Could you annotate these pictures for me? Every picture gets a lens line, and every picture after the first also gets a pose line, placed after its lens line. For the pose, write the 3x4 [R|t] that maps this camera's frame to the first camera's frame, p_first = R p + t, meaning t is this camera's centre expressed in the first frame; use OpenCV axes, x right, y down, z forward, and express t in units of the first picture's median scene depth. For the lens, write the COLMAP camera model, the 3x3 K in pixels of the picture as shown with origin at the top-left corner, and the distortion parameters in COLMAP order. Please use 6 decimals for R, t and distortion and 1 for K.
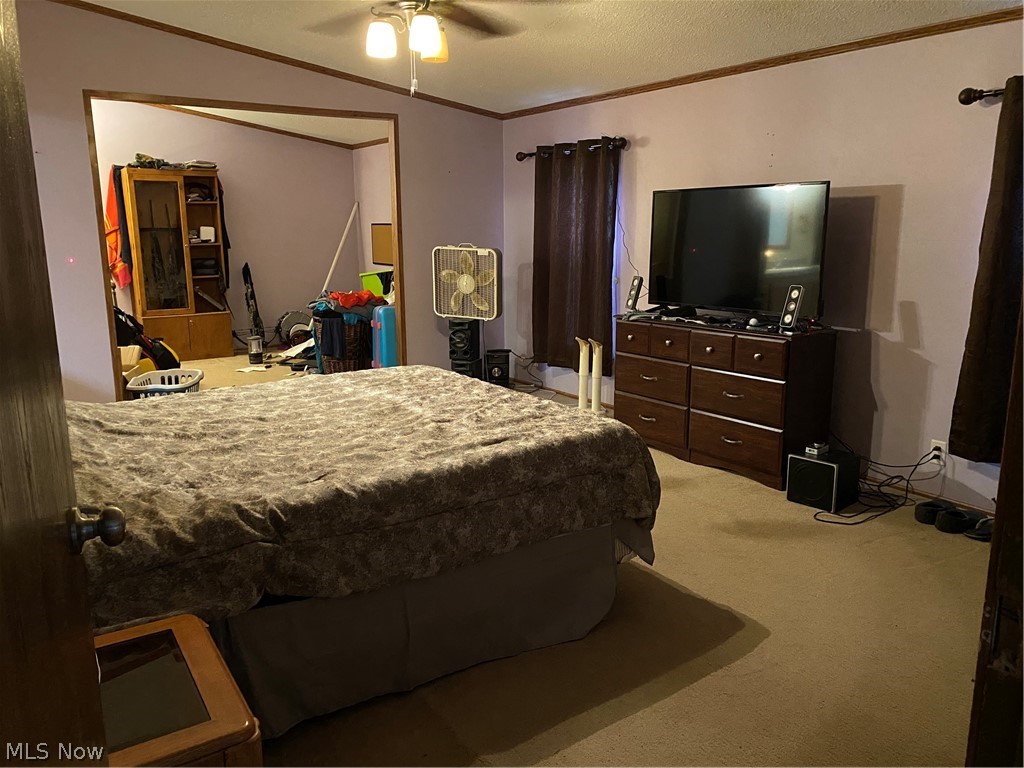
lens RADIAL K [[782.1, 0, 512.0], [0, 782.1, 384.0], [0, 0, 1]] dist [-0.001964, -0.000280]
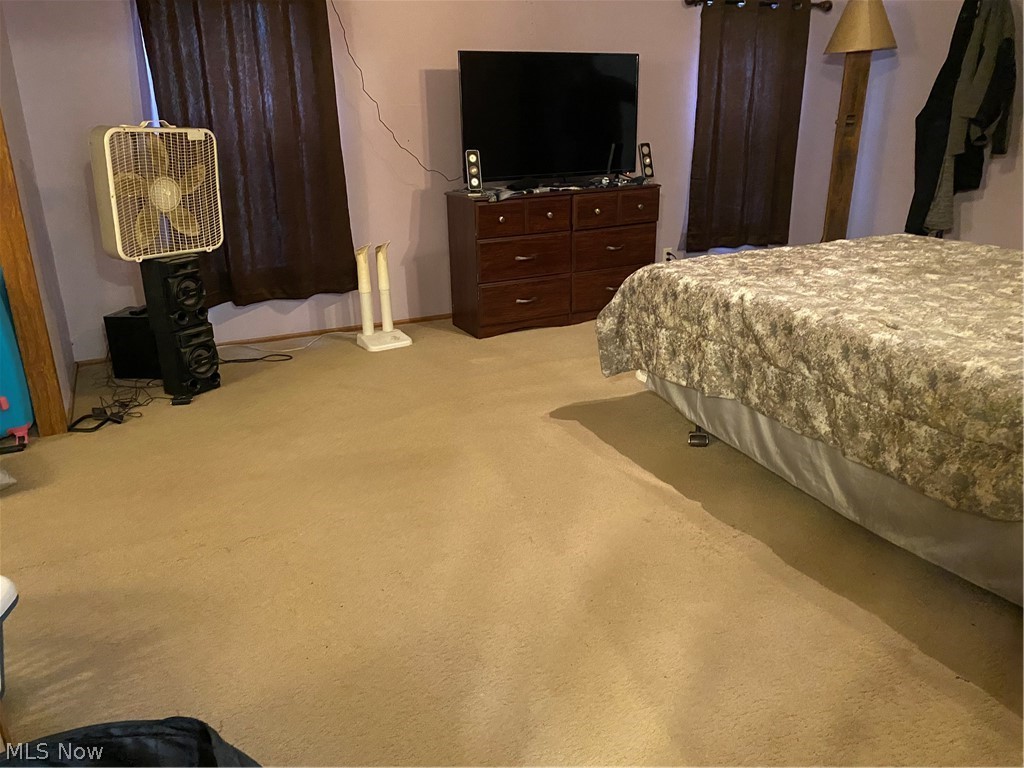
lens RADIAL K [[782.1, 0, 512.0], [0, 782.1, 384.0], [0, 0, 1]] dist [-0.001964, -0.000280]
pose [[0.130564, -0.343791, 0.929925, -0.623274], [0.199215, 0.927921, 0.315080, -0.140839], [-0.971219, 0.144117, 0.189642, 0.734768]]
